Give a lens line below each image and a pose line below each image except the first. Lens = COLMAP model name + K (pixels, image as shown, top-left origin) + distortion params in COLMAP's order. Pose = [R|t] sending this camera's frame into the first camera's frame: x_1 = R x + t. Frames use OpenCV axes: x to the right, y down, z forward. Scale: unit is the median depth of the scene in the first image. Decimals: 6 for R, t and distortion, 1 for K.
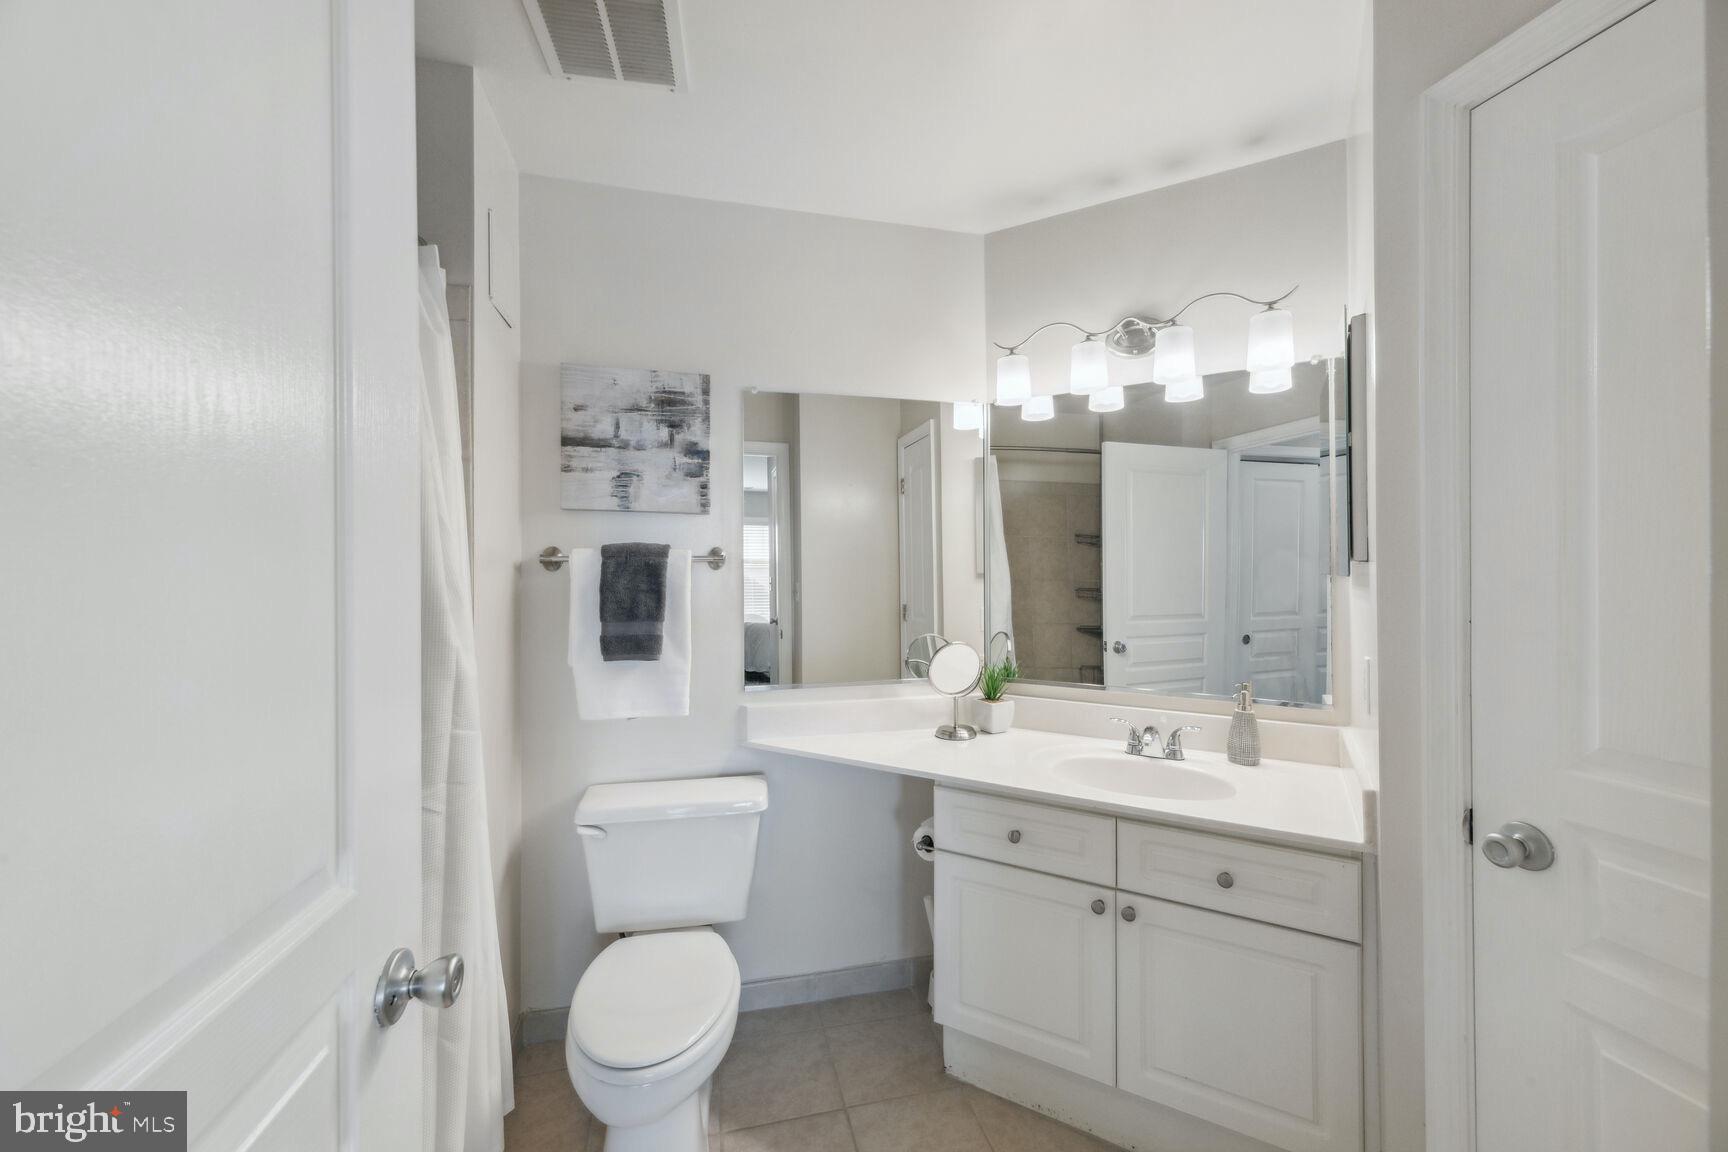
lens RADIAL K [[703.6, 0, 867.5], [0, 703.6, 575.8], [0, 0, 1]] dist [0.002575, 0.001345]
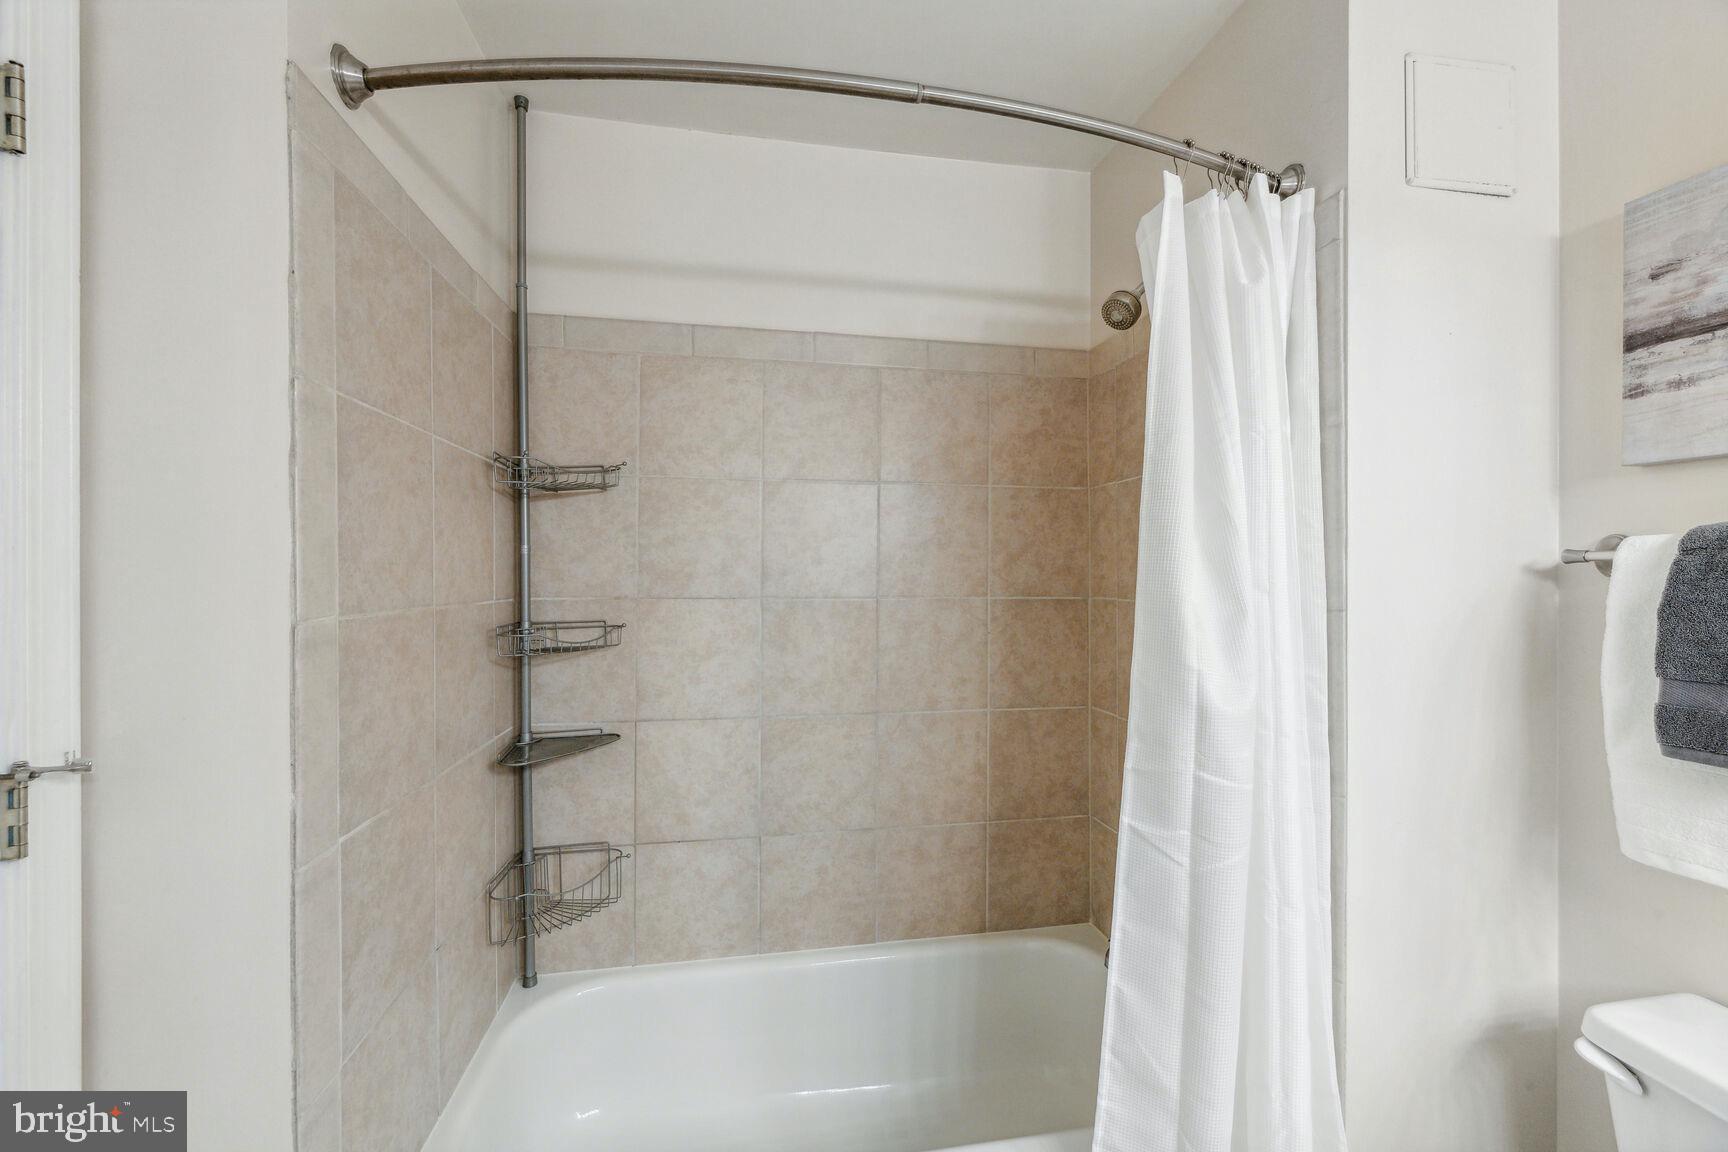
lens RADIAL K [[703.6, 0, 859.1], [0, 703.6, 572.0], [0, 0, 1]] dist [0.002575, 0.001345]
pose [[-0.065120, 0.003543, -0.997871, 0.164794], [-0.007317, 0.999965, 0.004028, -0.008609], [0.997851, 0.007564, -0.065091, 0.431783]]
